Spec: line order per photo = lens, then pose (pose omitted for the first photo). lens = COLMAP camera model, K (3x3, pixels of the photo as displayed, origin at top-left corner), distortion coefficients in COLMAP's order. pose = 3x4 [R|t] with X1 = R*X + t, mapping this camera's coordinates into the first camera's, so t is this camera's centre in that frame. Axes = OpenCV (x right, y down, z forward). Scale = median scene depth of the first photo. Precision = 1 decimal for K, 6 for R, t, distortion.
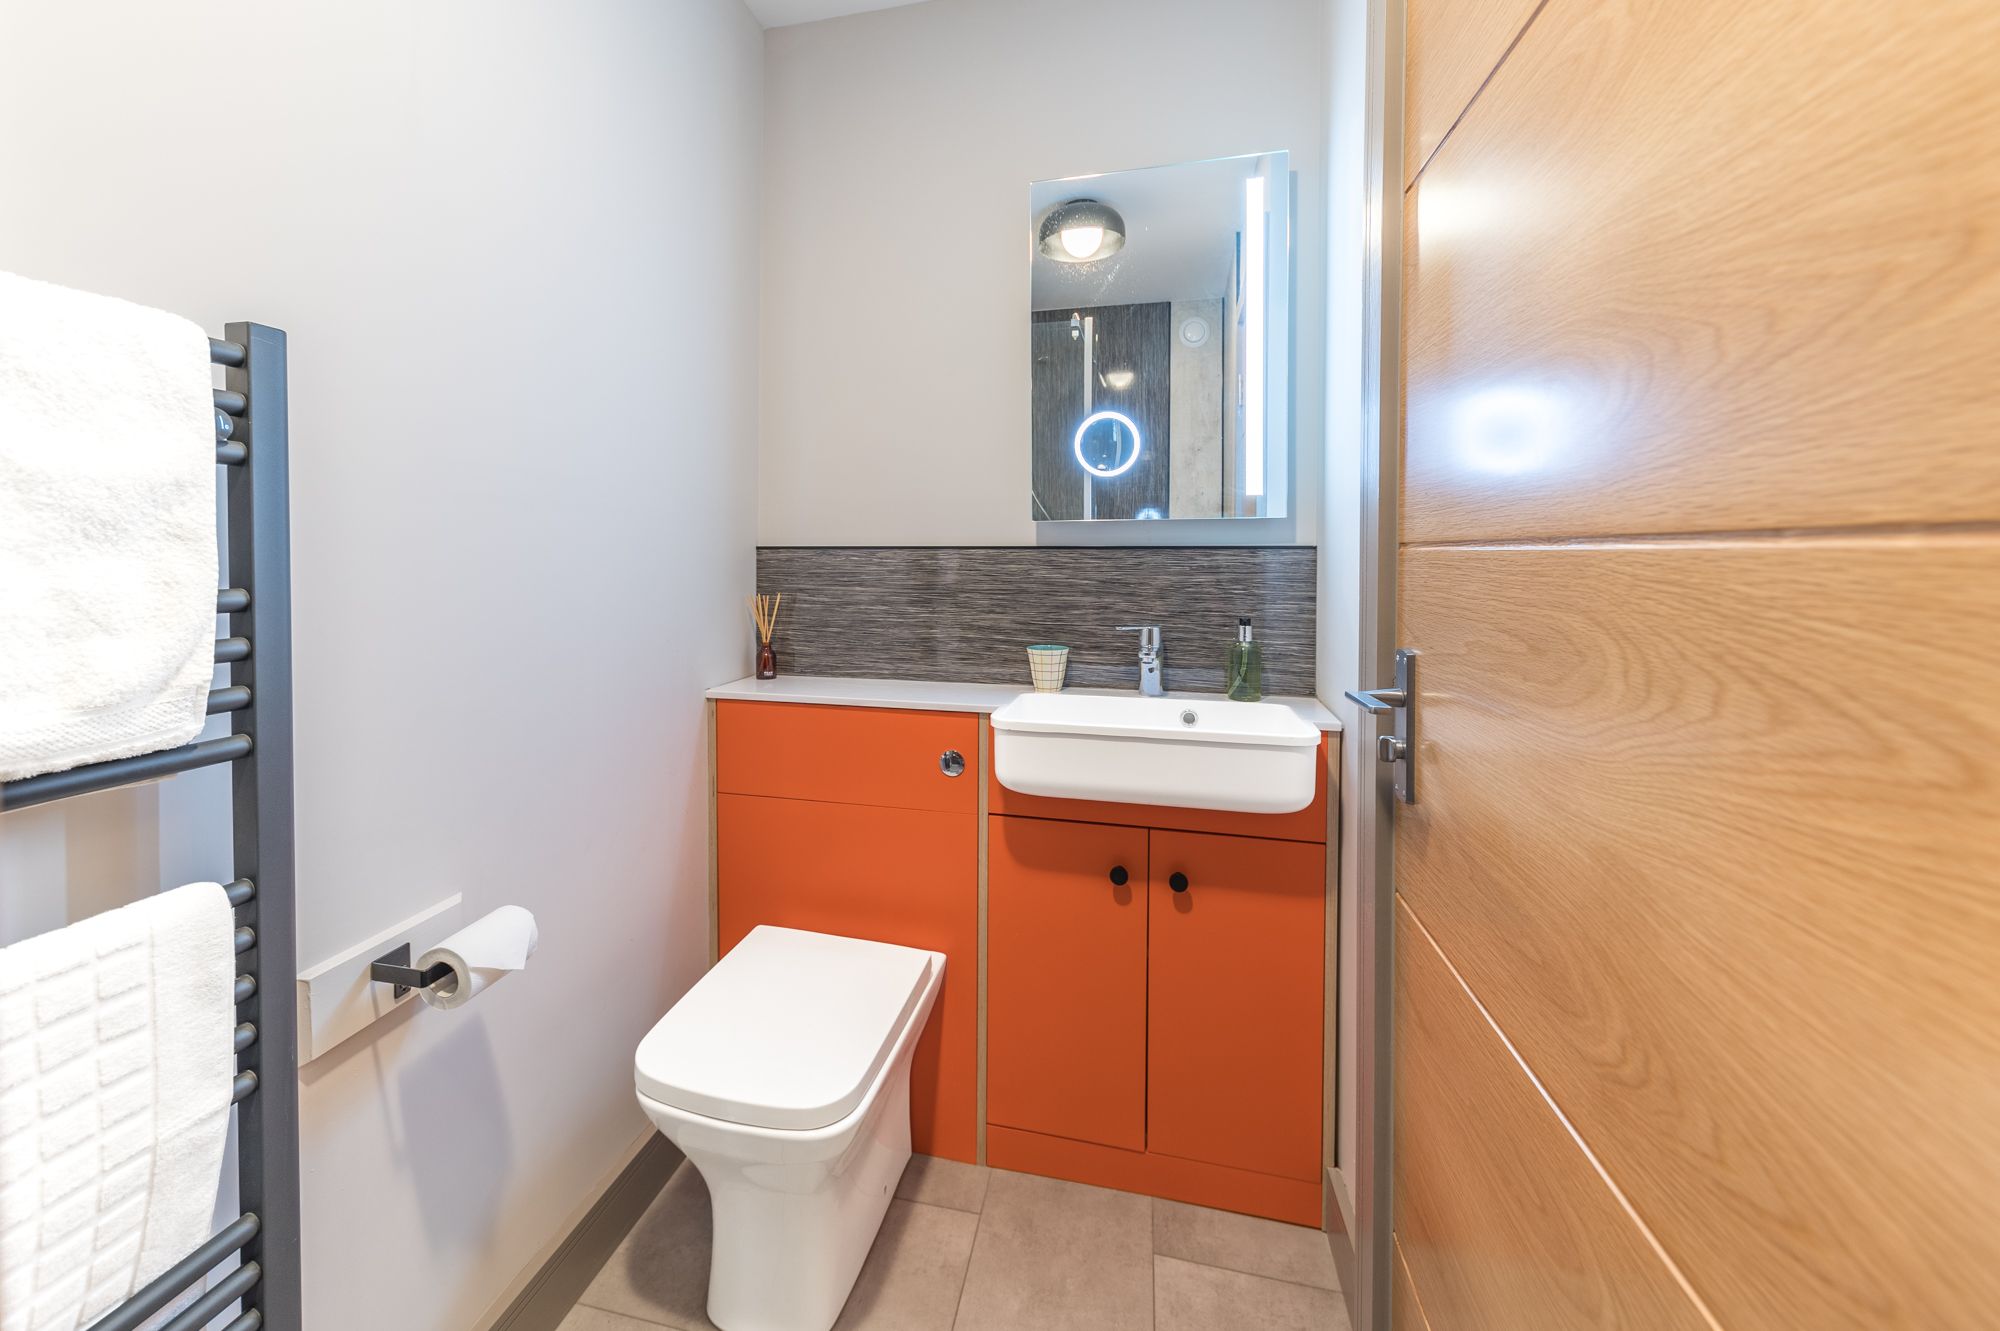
lens RADIAL K [[707.4, 0, 995.0], [0, 707.4, 594.5], [0, 0, 1]] dist [0.001694, -0.004920]
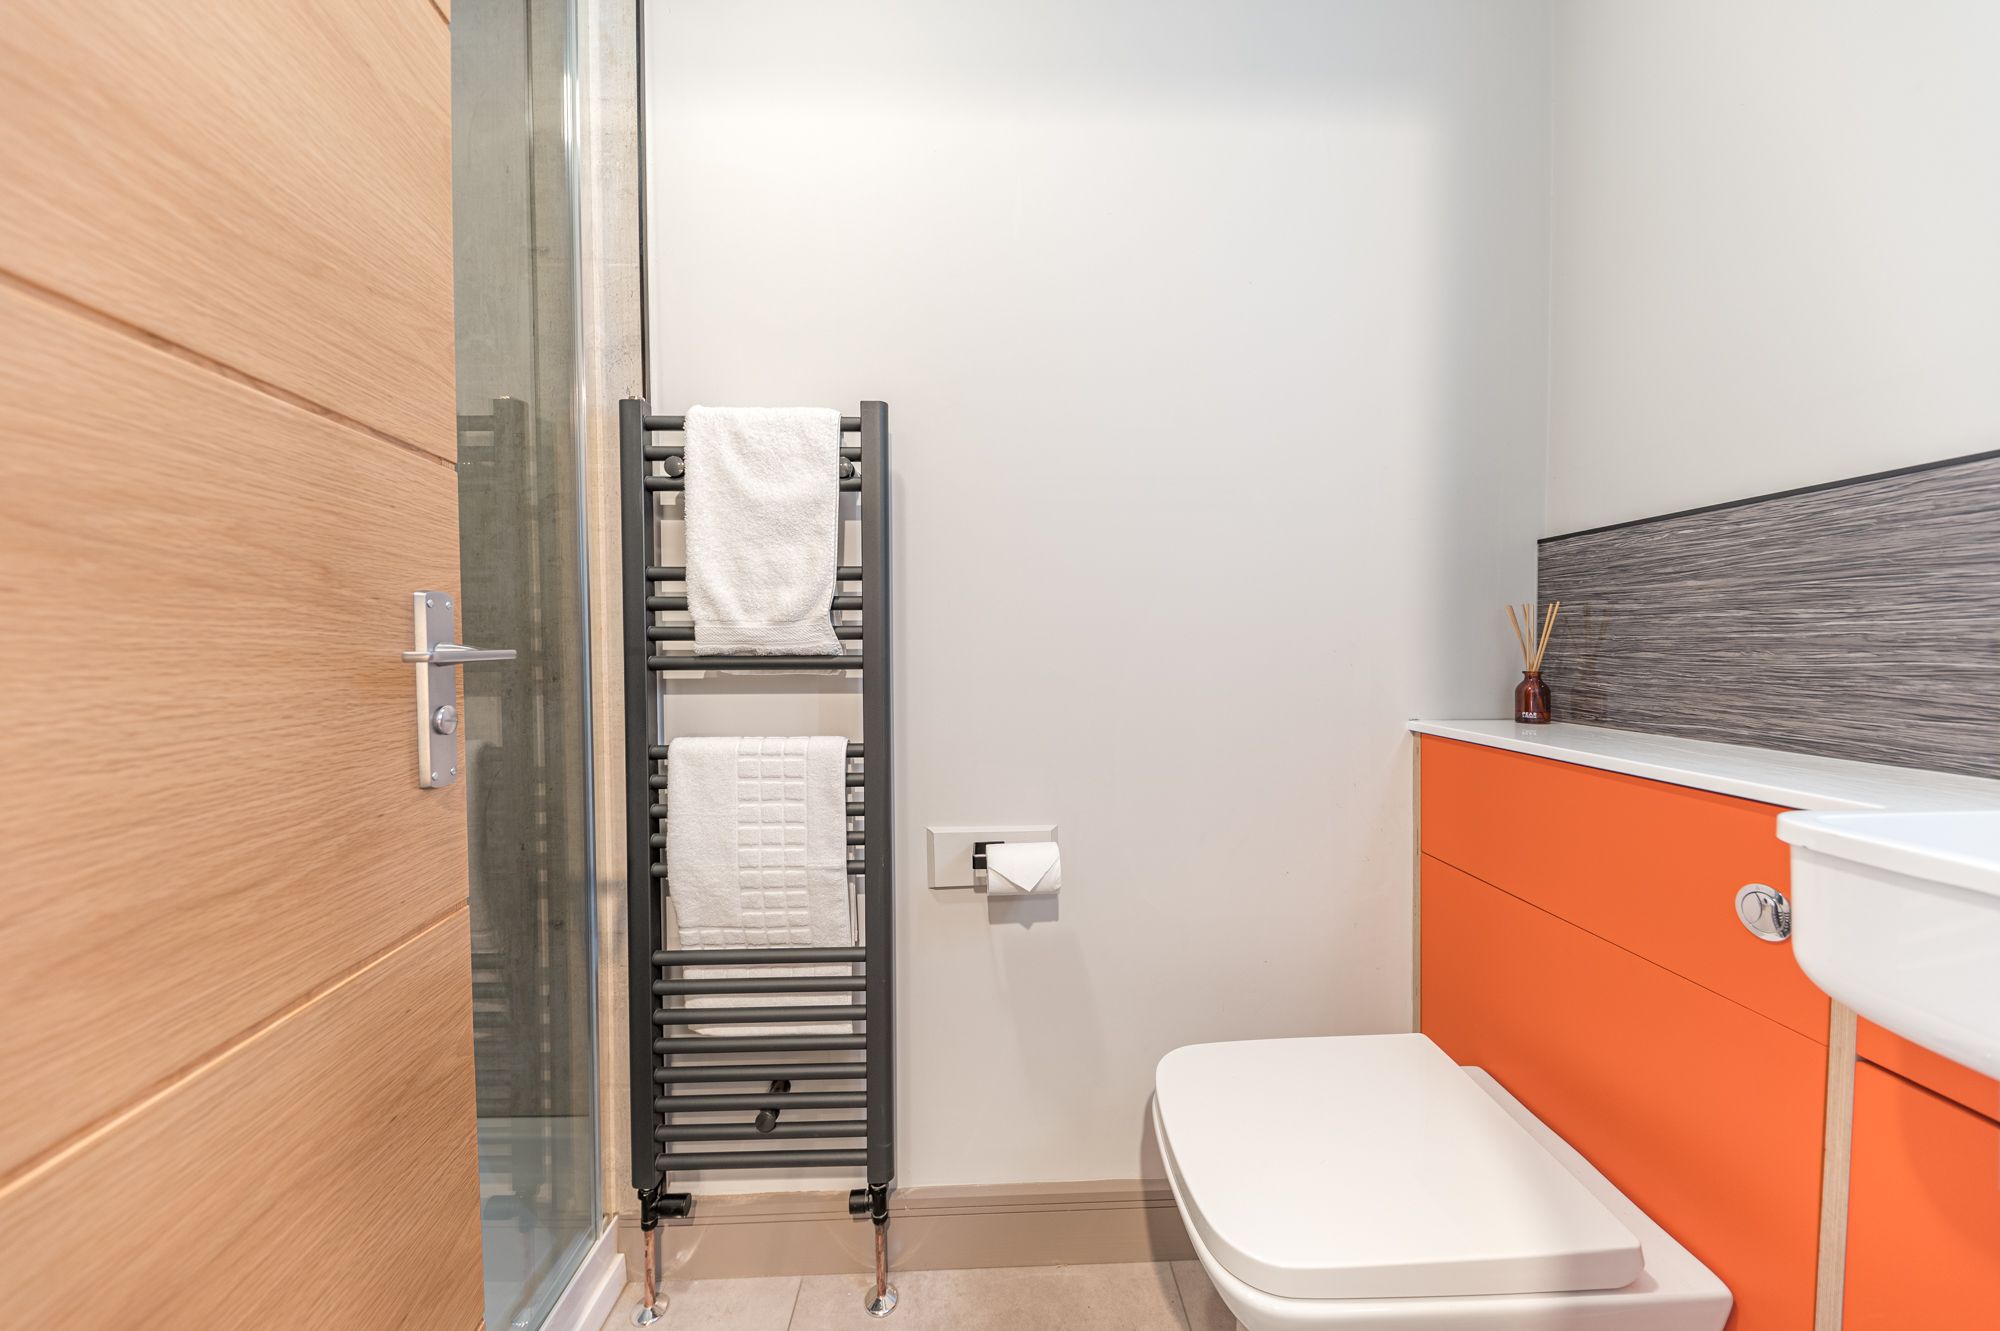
lens RADIAL K [[687.2, 0, 1003.4], [0, 687.2, 666.9], [0, 0, 1]] dist [0.002062, -0.004425]
pose [[0.259456, 0.025051, -0.965430, 0.203965], [-0.029295, 0.999408, 0.018059, 0.066551], [0.965310, 0.023597, 0.260037, 0.313572]]
